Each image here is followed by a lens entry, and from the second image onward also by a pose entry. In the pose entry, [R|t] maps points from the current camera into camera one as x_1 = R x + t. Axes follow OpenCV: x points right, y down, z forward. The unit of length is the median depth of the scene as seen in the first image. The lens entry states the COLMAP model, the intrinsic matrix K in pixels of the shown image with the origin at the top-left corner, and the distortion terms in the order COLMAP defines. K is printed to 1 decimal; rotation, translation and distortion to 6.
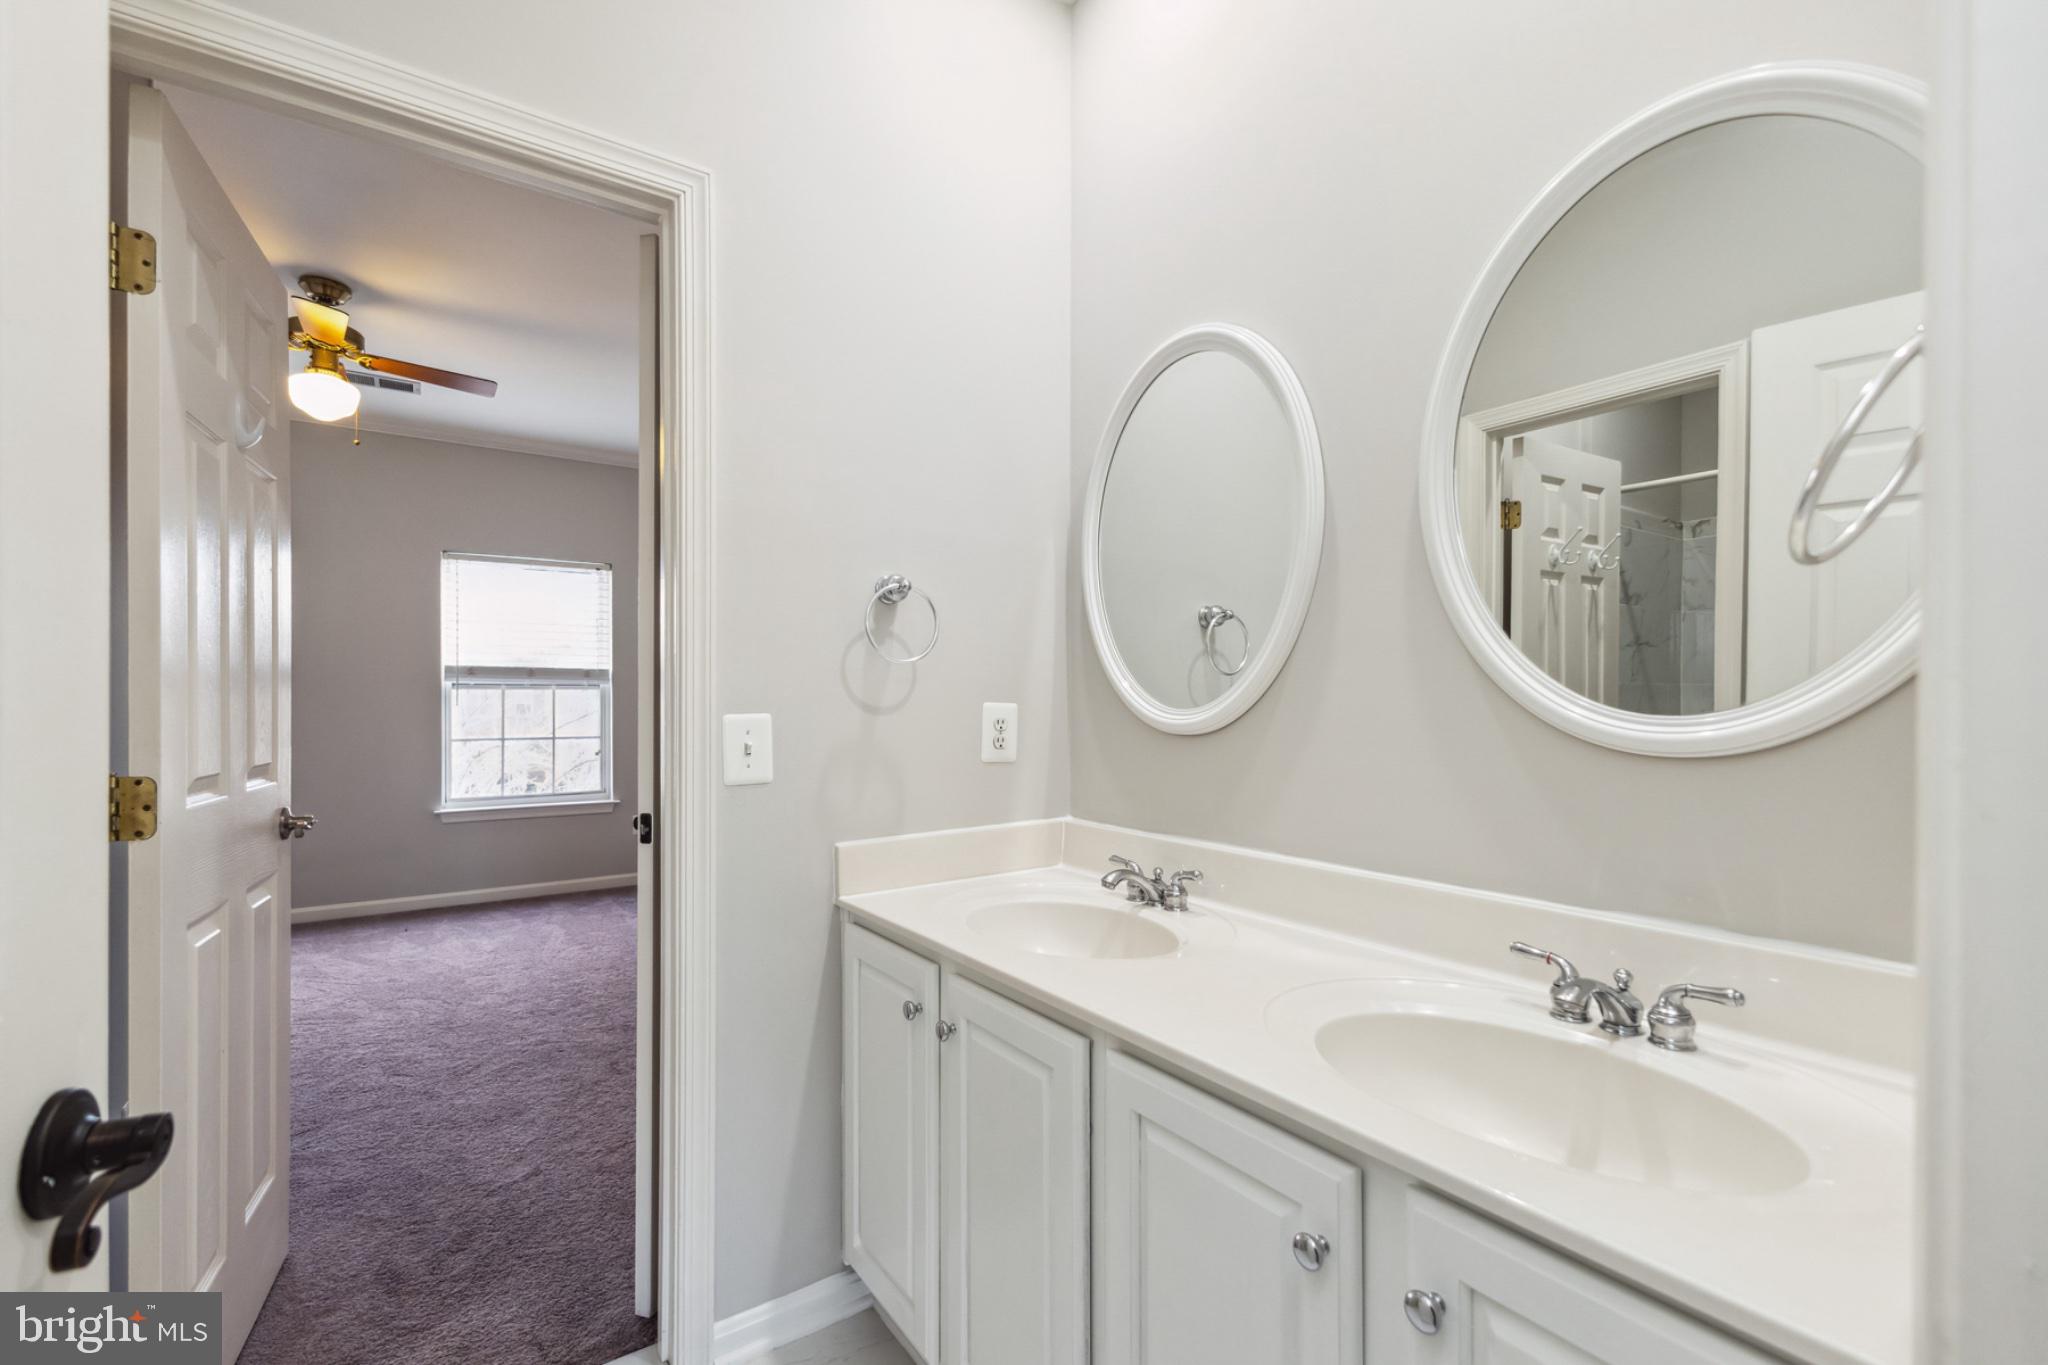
lens RADIAL K [[882.1, 0, 1018.3], [0, 882.1, 698.6], [0, 0, 1]] dist [0.002283, -0.001255]
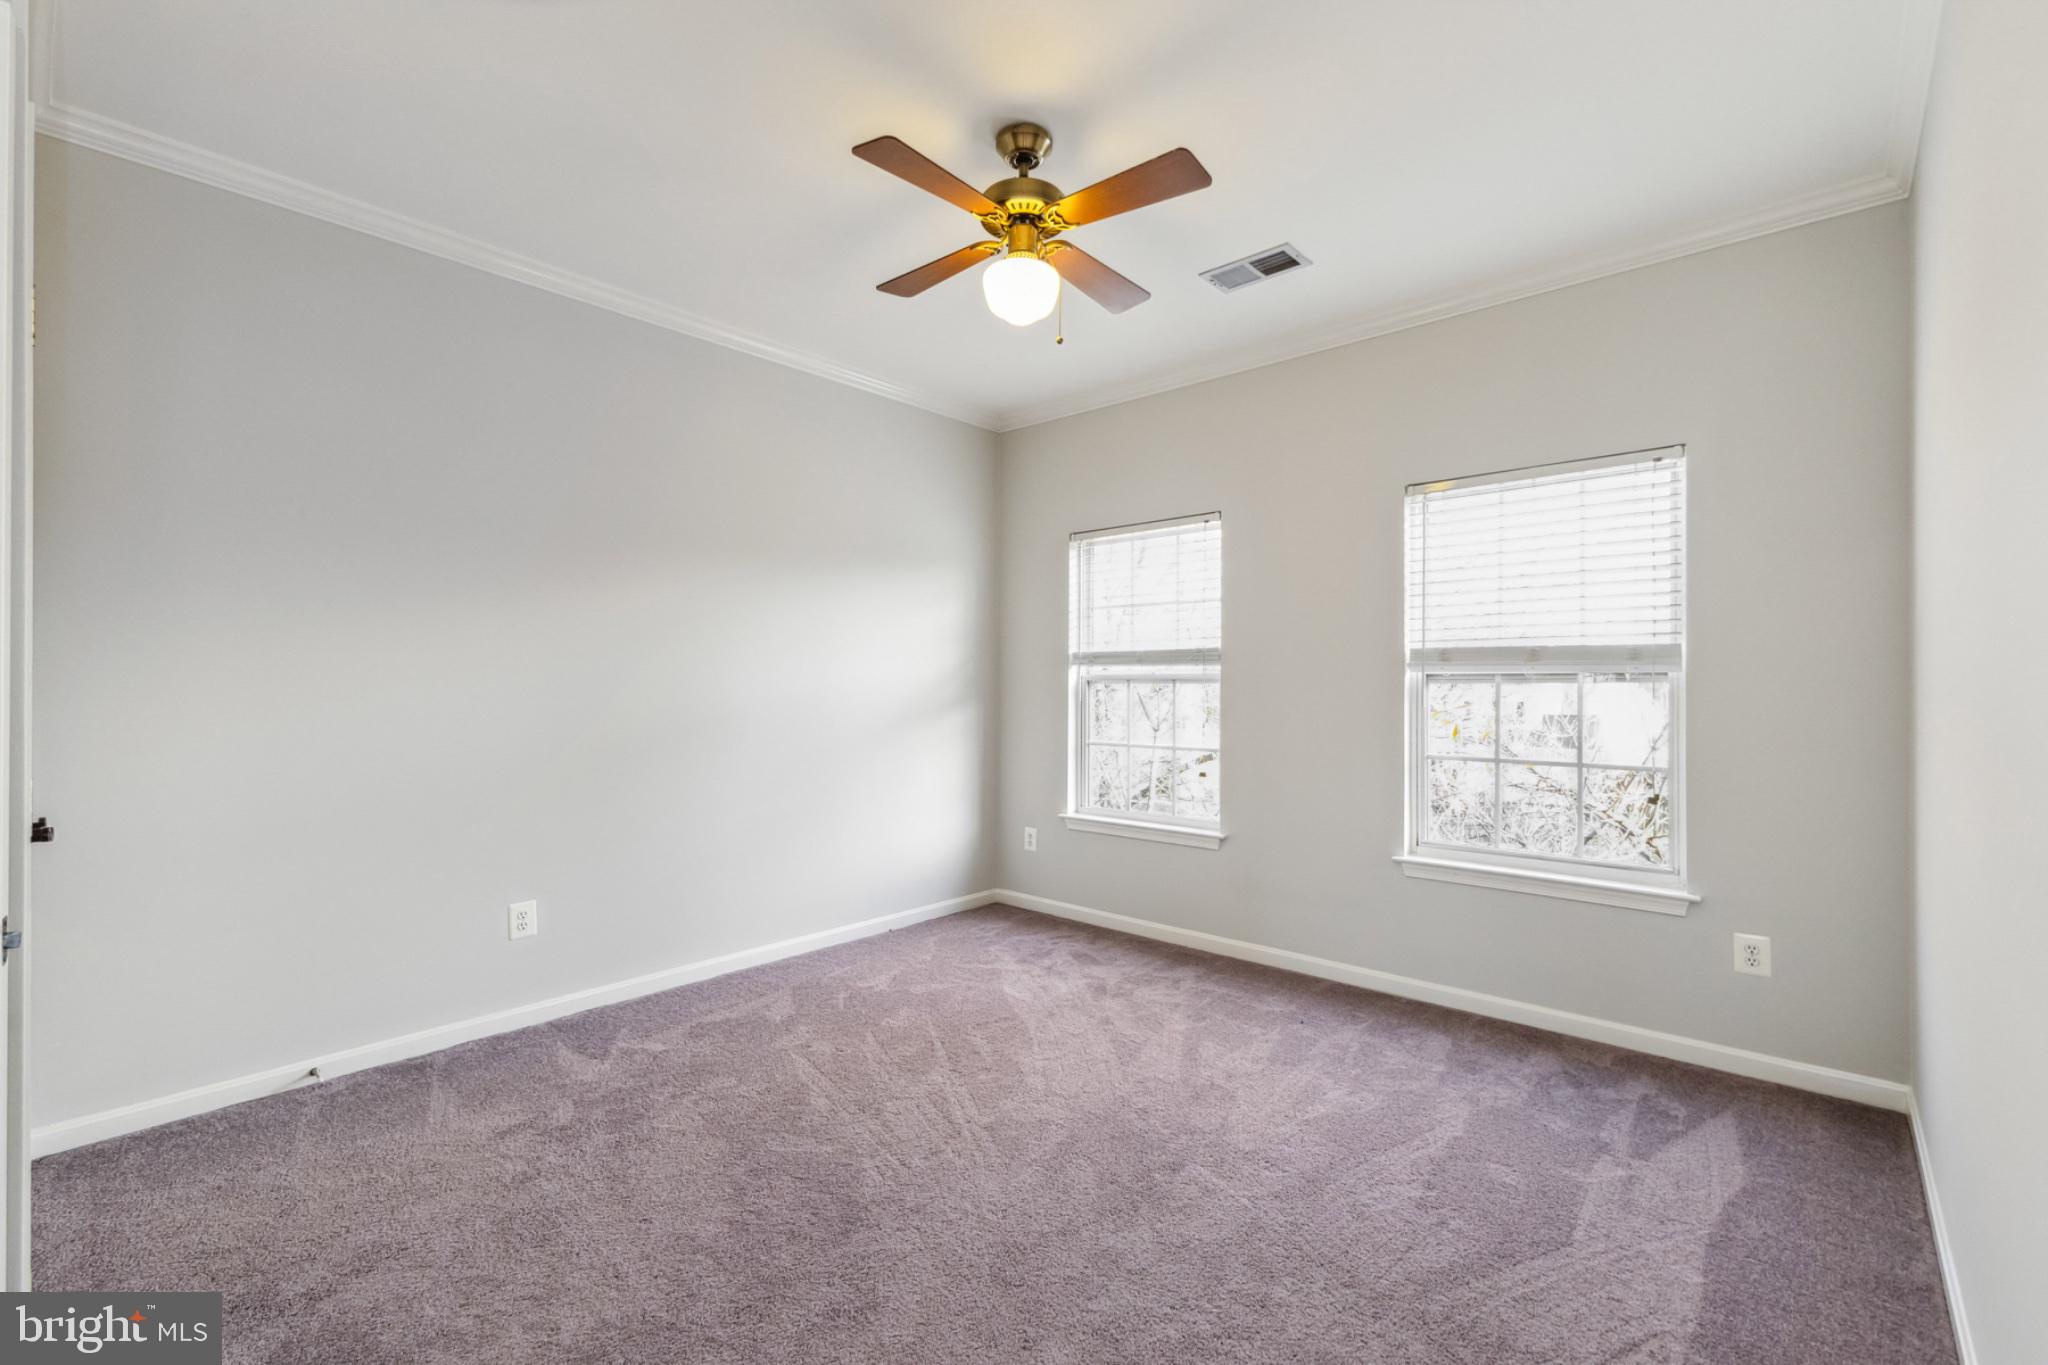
lens RADIAL K [[882.1, 0, 1010.9], [0, 882.1, 682.9], [0, 0, 1]] dist [0.002283, -0.001255]
pose [[0.237394, -0.006400, -0.971392, -0.060826], [-0.004743, 0.999959, -0.007748, -0.005074], [0.971402, 0.006447, 0.237354, 0.652979]]
